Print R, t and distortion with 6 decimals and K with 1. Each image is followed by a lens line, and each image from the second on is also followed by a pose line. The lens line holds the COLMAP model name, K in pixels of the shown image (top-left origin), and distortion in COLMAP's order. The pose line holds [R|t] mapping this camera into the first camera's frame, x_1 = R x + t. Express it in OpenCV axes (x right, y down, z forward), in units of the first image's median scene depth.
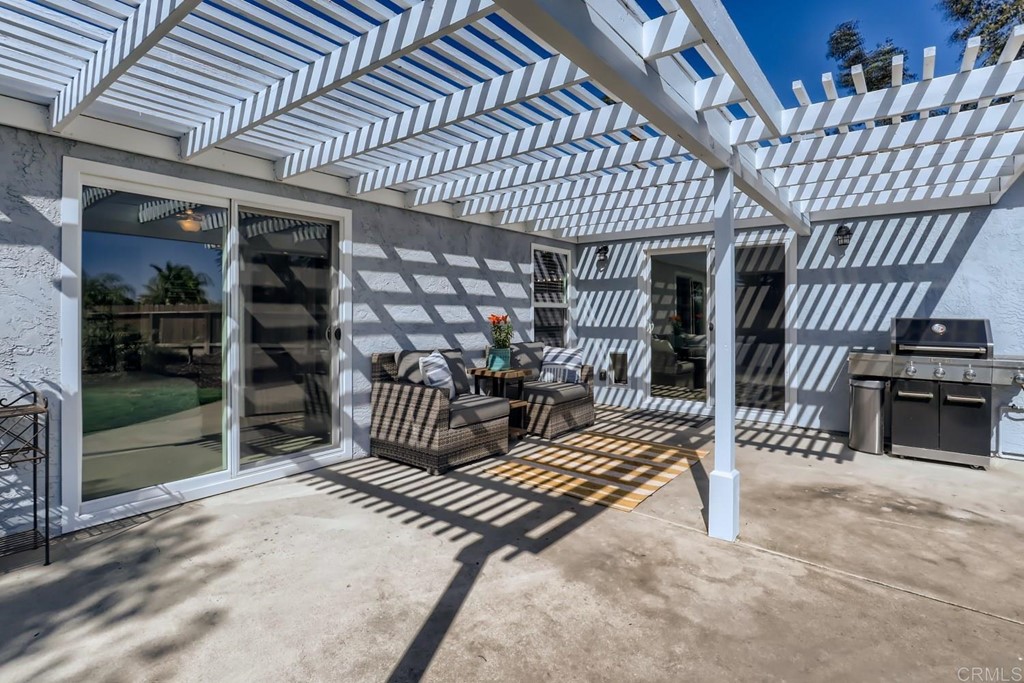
lens RADIAL K [[507.8, 0, 508.0], [0, 507.8, 309.6], [0, 0, 1]] dist [-0.042445, 0.017591]
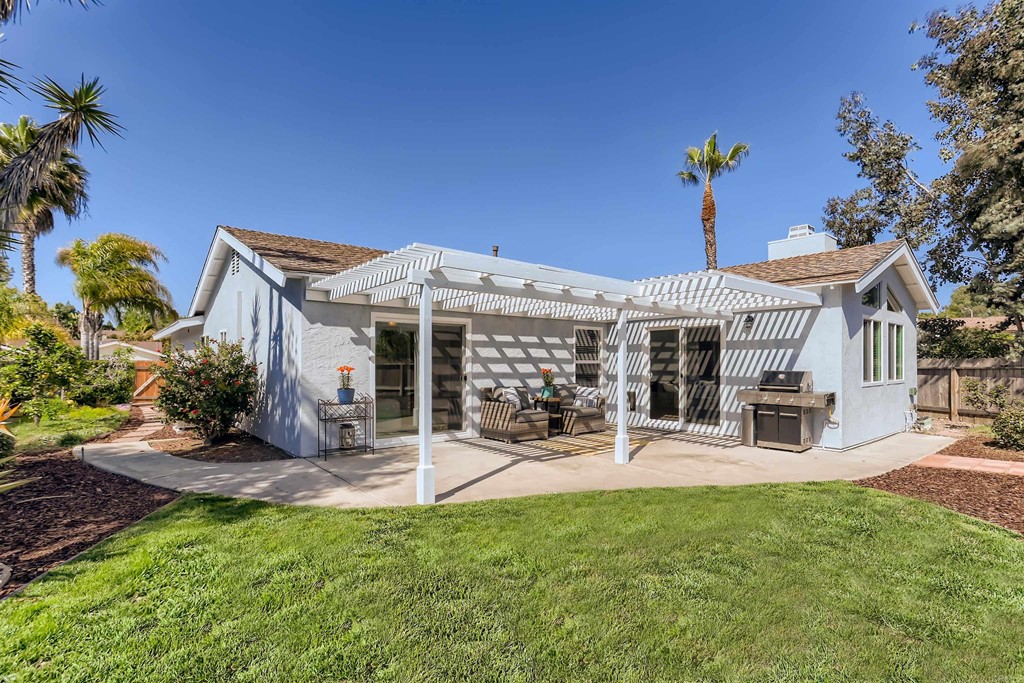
lens RADIAL K [[499.5, 0, 512.9], [0, 499.5, 336.0], [0, 0, 1]] dist [-0.025669, 0.015967]
pose [[0.977004, -0.015221, -0.212676, 0.255121], [0.005609, 0.998938, -0.045725, -0.026667], [0.213146, 0.043481, 0.976052, -0.843813]]
